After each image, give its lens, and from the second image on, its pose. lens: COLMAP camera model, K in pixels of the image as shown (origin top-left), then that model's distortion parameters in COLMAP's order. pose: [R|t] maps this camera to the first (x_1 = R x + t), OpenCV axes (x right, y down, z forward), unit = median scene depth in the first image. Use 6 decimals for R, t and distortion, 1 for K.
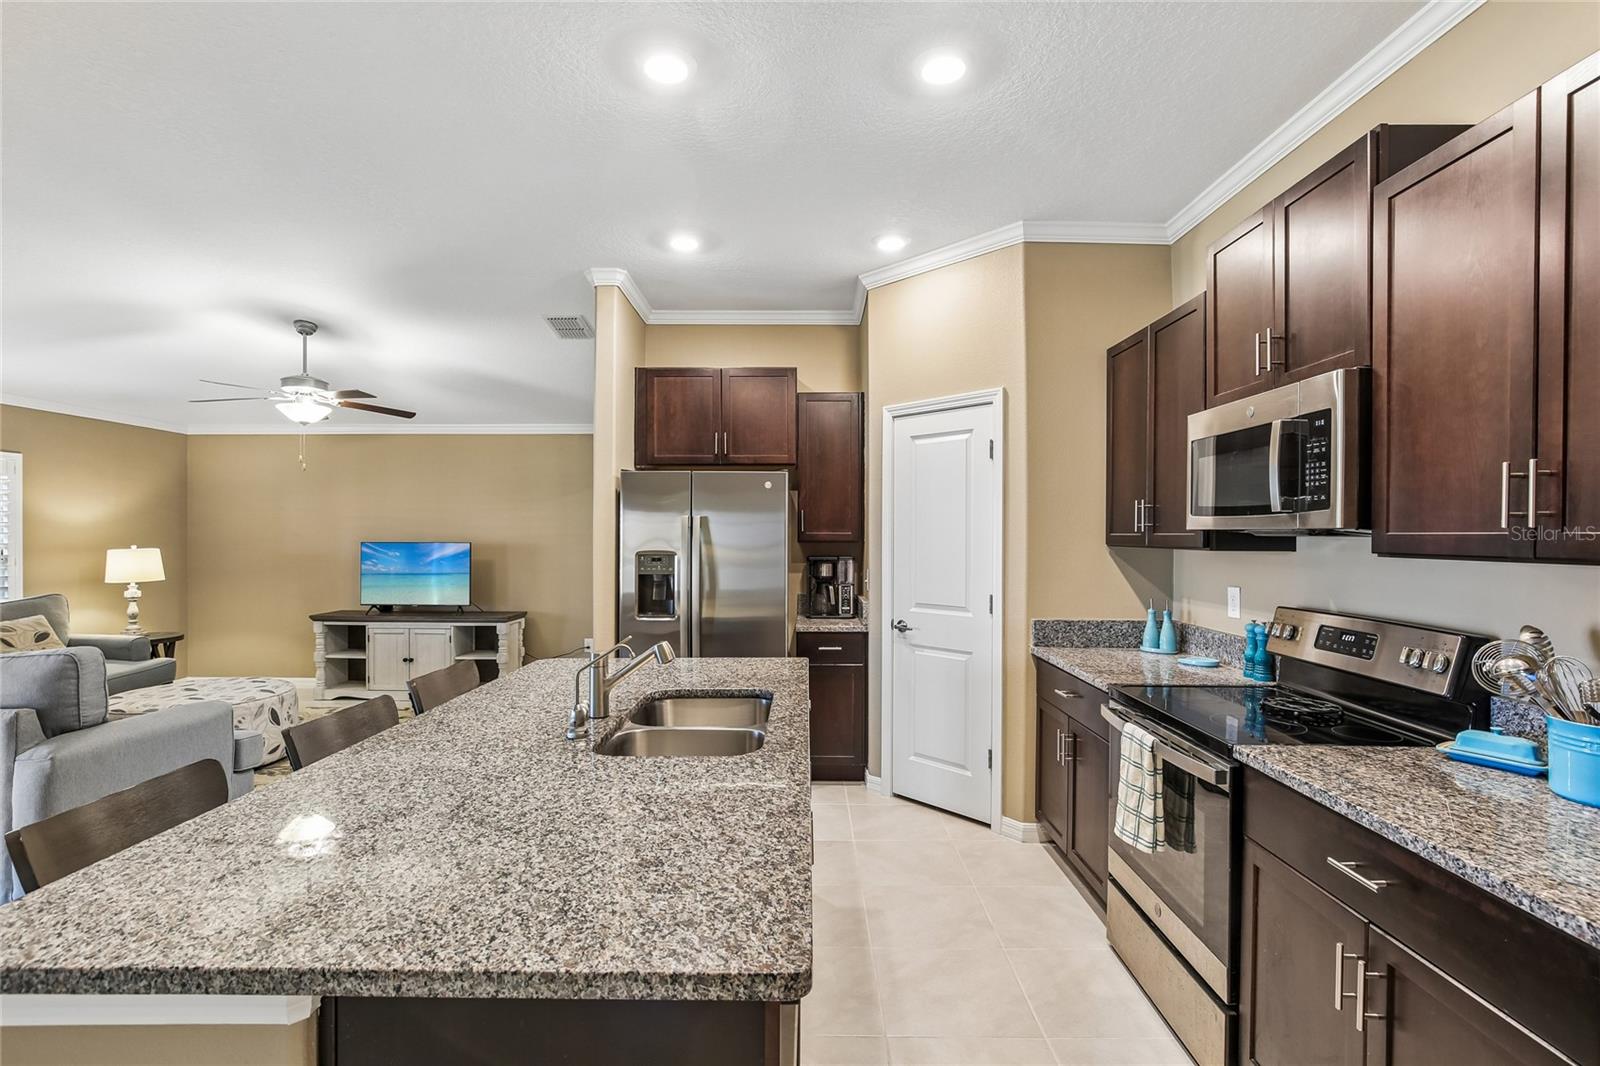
lens RADIAL K [[743.1, 0, 791.8], [0, 743.1, 537.3], [0, 0, 1]] dist [-0.018247, 0.006846]
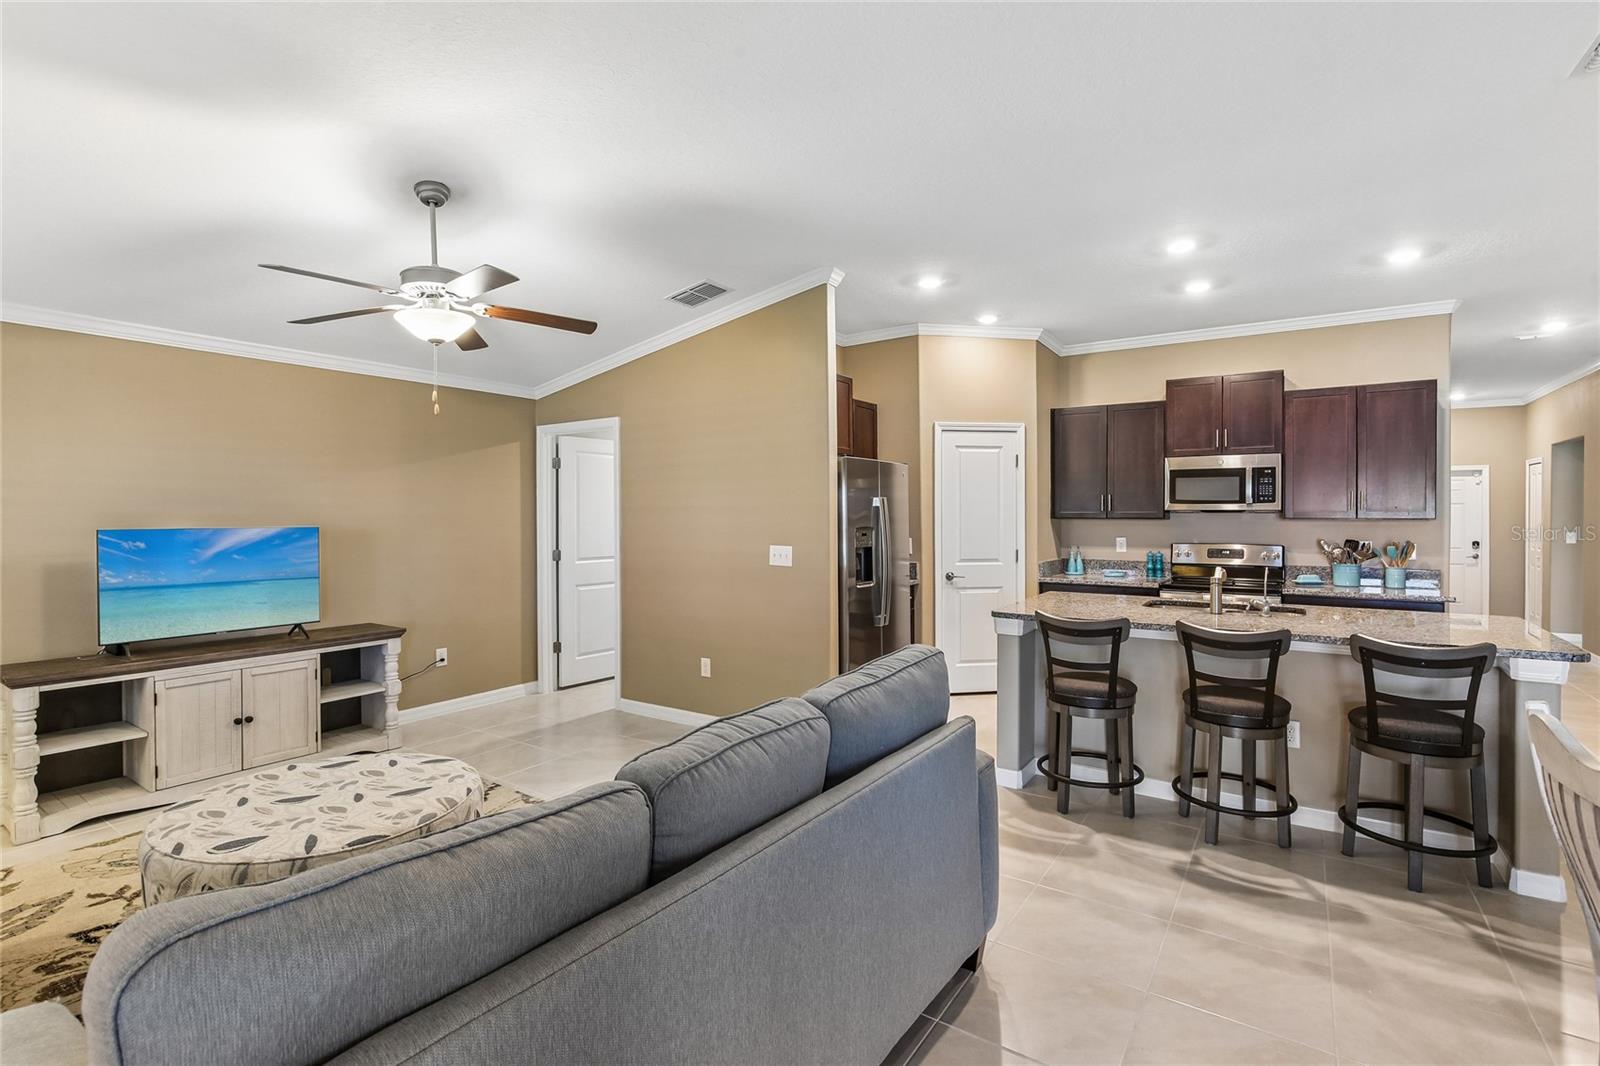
lens RADIAL K [[743.1, 0, 793.9], [0, 743.1, 518.5], [0, 0, 1]] dist [-0.018247, 0.006846]
pose [[0.561669, -0.009048, 0.827313, -1.203388], [0.007771, 0.999954, 0.005660, -0.003724], [-0.827326, 0.003250, 0.561713, 0.429908]]
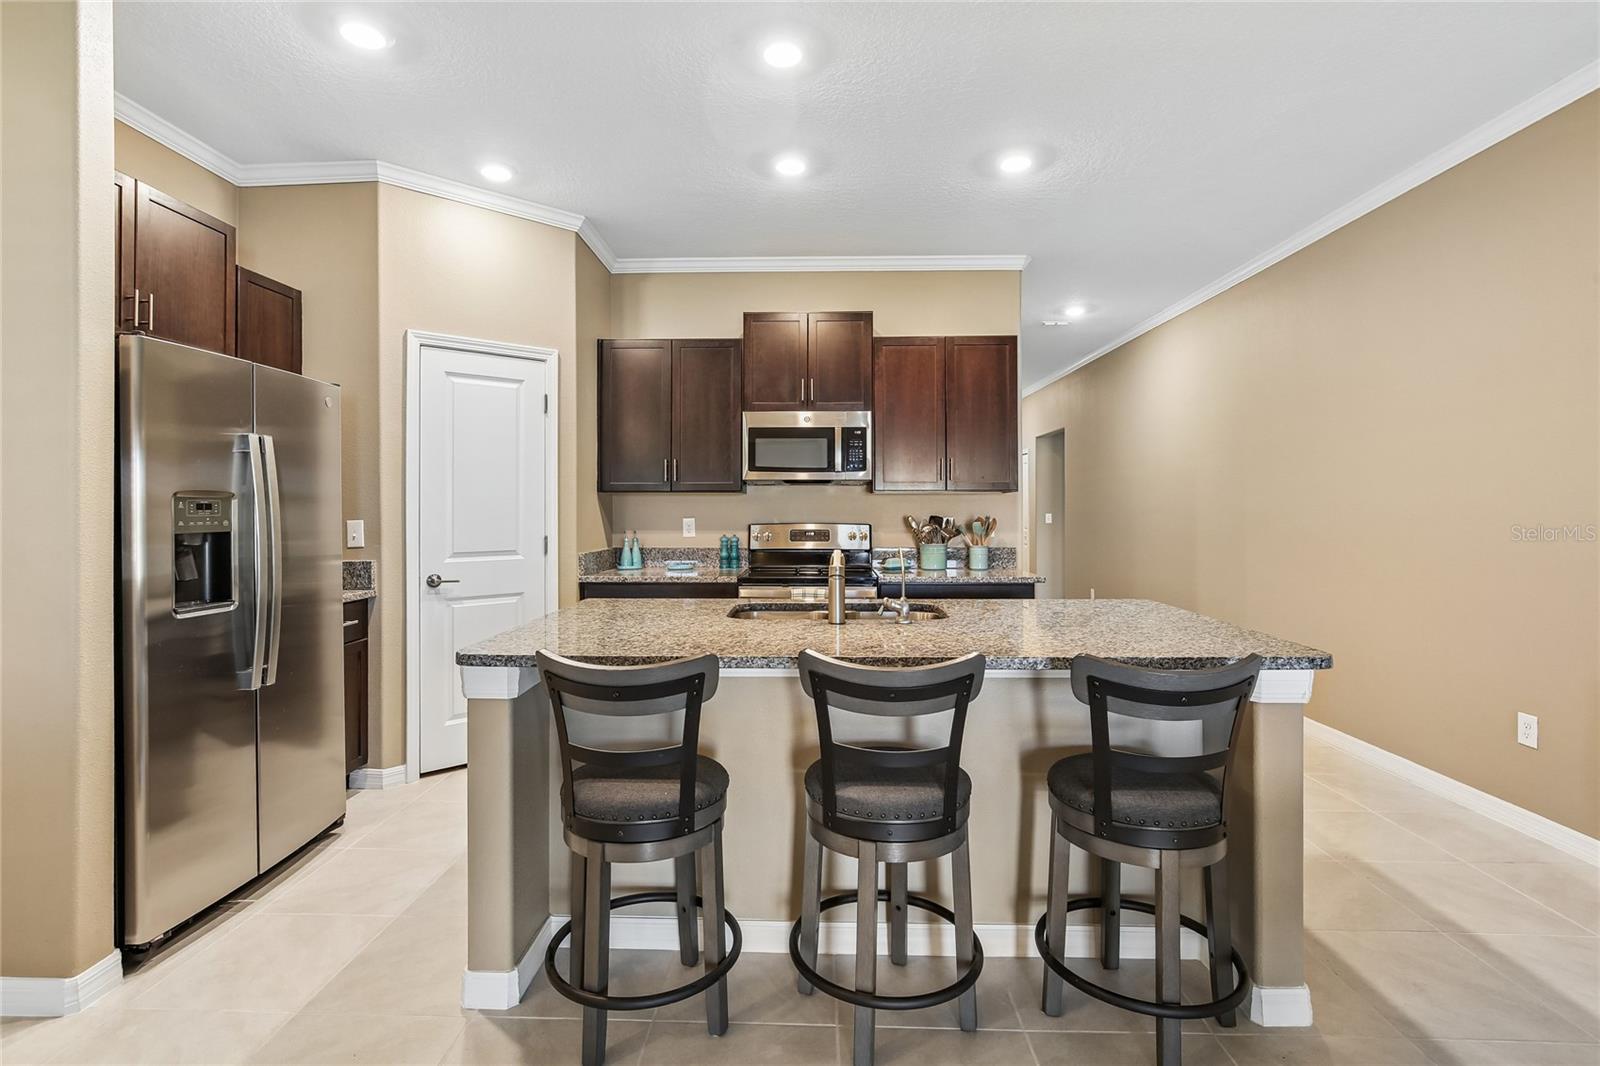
lens RADIAL K [[743.1, 0, 803.2], [0, 743.1, 513.2], [0, 0, 1]] dist [-0.018247, 0.006846]
pose [[0.017517, -0.008667, 0.999809, -0.725646], [0.006666, 0.999941, 0.008551, 0.032630], [-0.999824, 0.006515, 0.017574, 0.529171]]
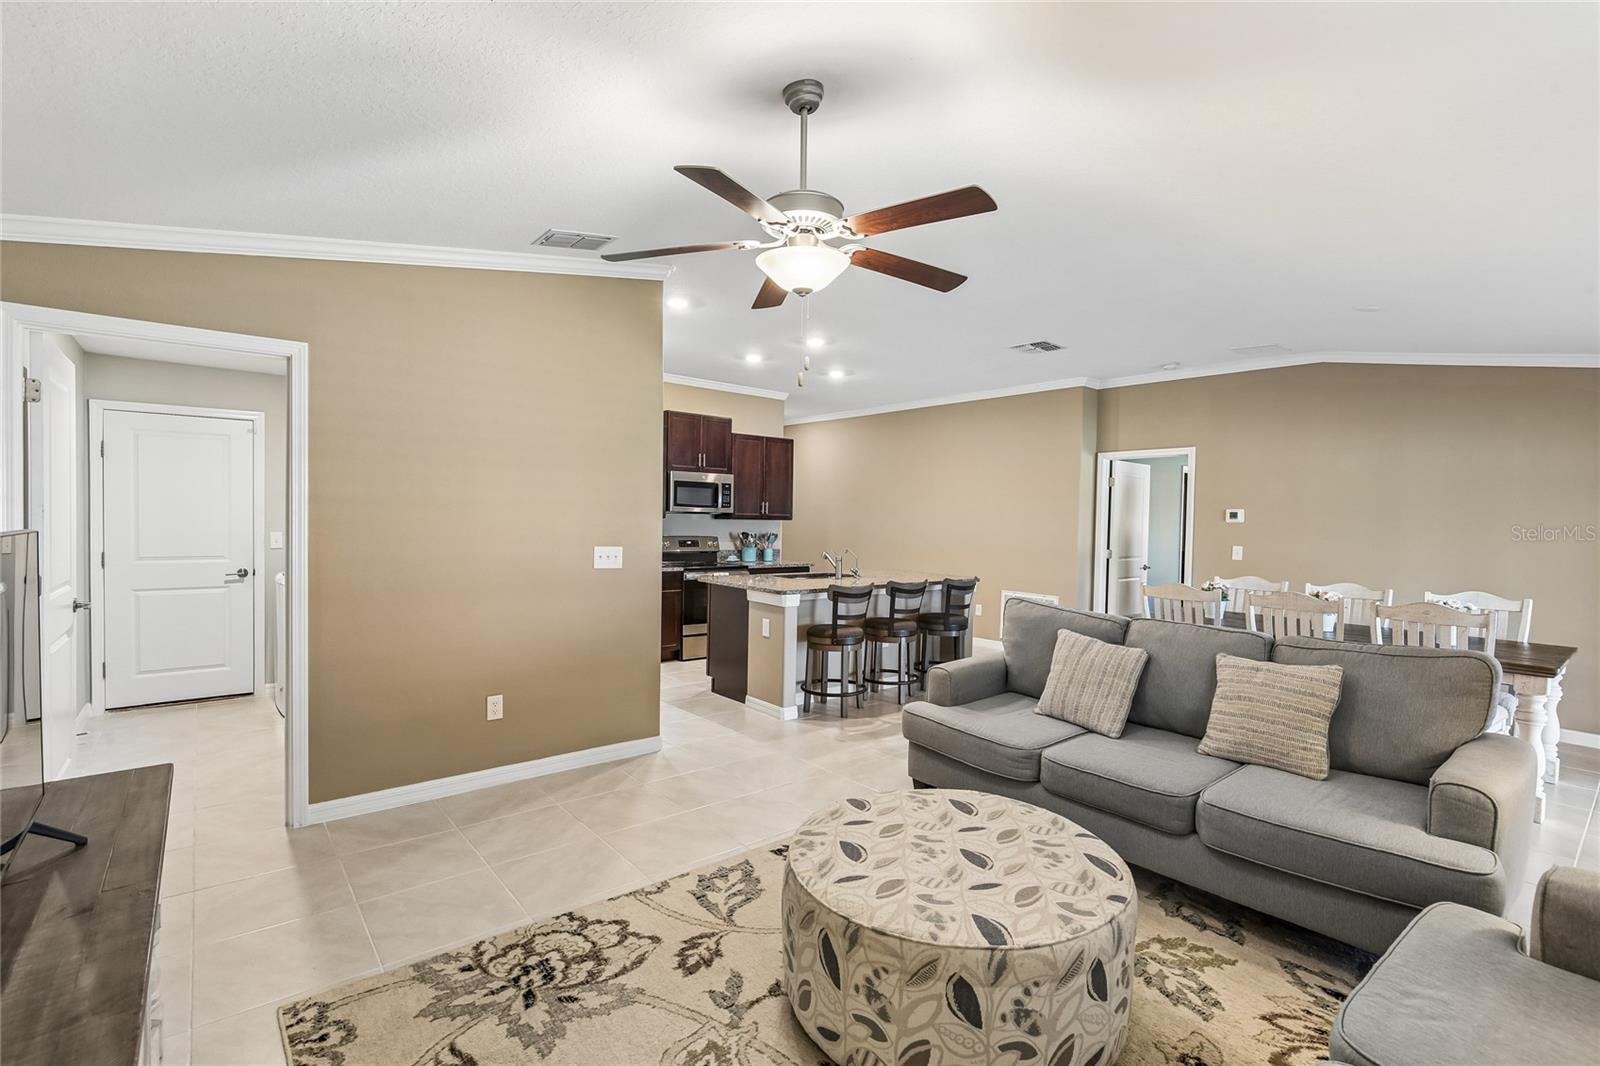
lens RADIAL K [[743.1, 0, 788.4], [0, 743.1, 527.4], [0, 0, 1]] dist [-0.018247, 0.006846]
pose [[-0.636695, -0.023651, 0.770753, -1.236350], [-0.015243, 0.999720, 0.018085, -0.004455], [-0.770965, -0.000234, -0.636878, 1.563104]]
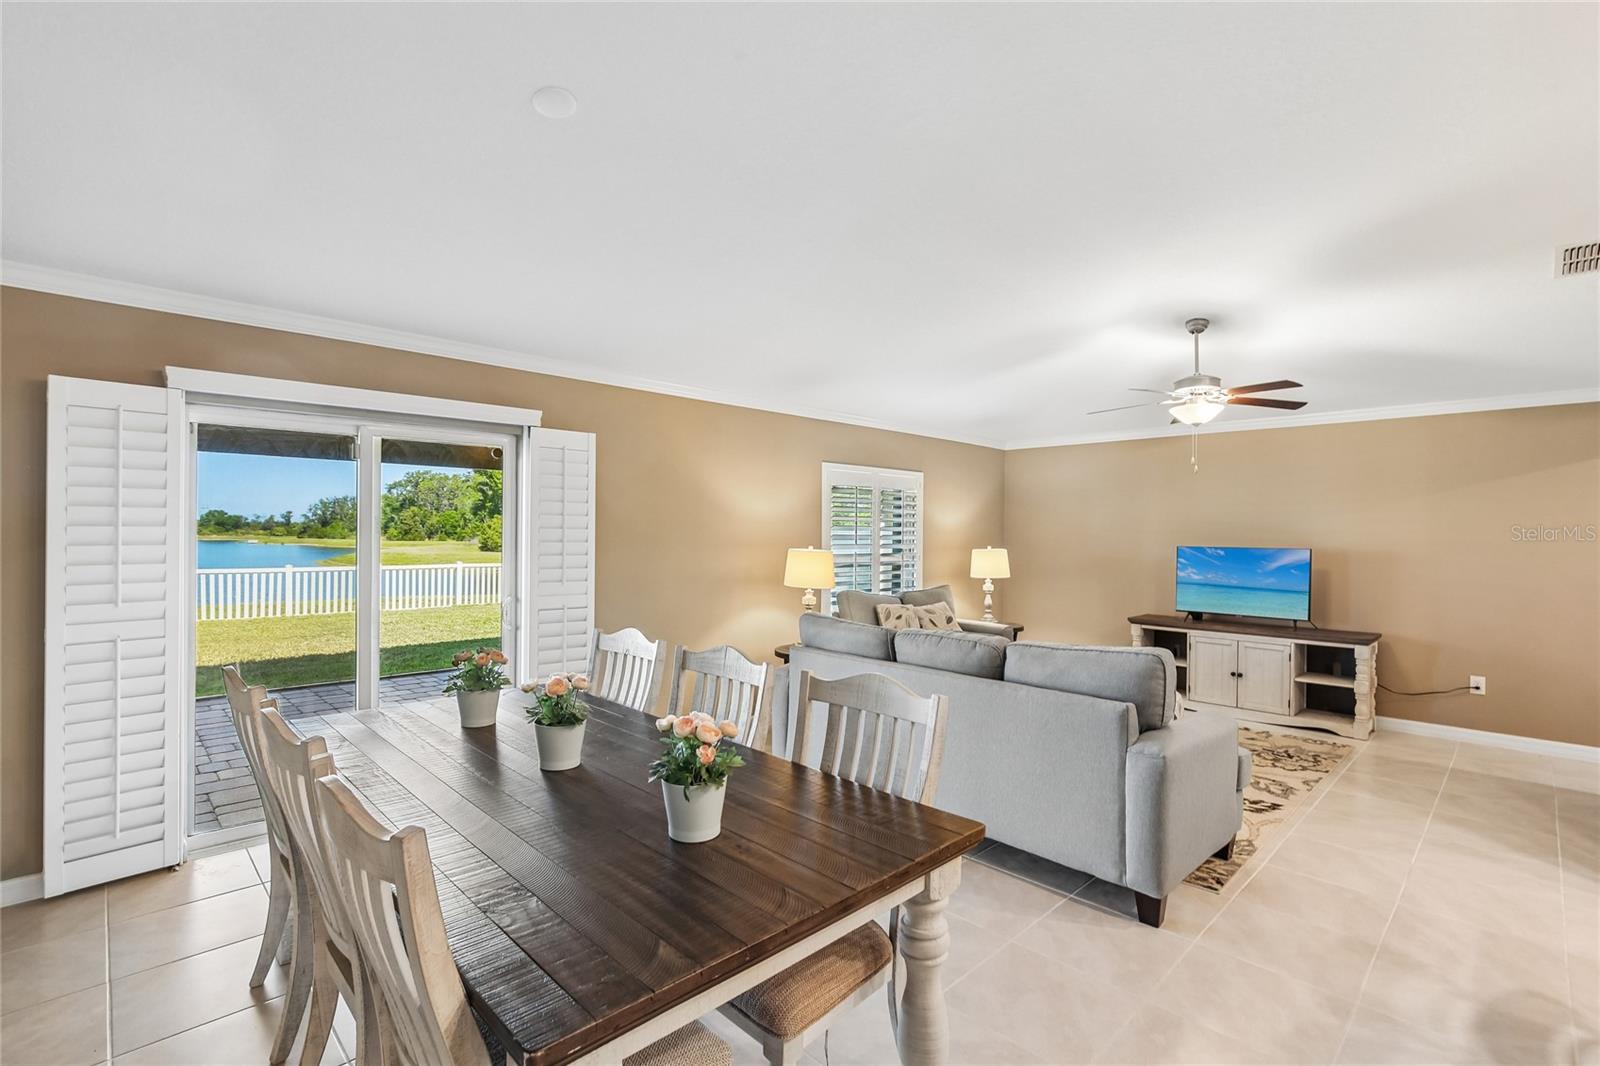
lens RADIAL K [[743.1, 0, 806.5], [0, 743.1, 536.7], [0, 0, 1]] dist [-0.018247, 0.006846]
pose [[0.714651, 0.007171, -0.699445, -0.403675], [-0.012267, 0.999922, -0.002282, 0.002711], [0.699374, 0.010211, 0.714683, -0.064780]]
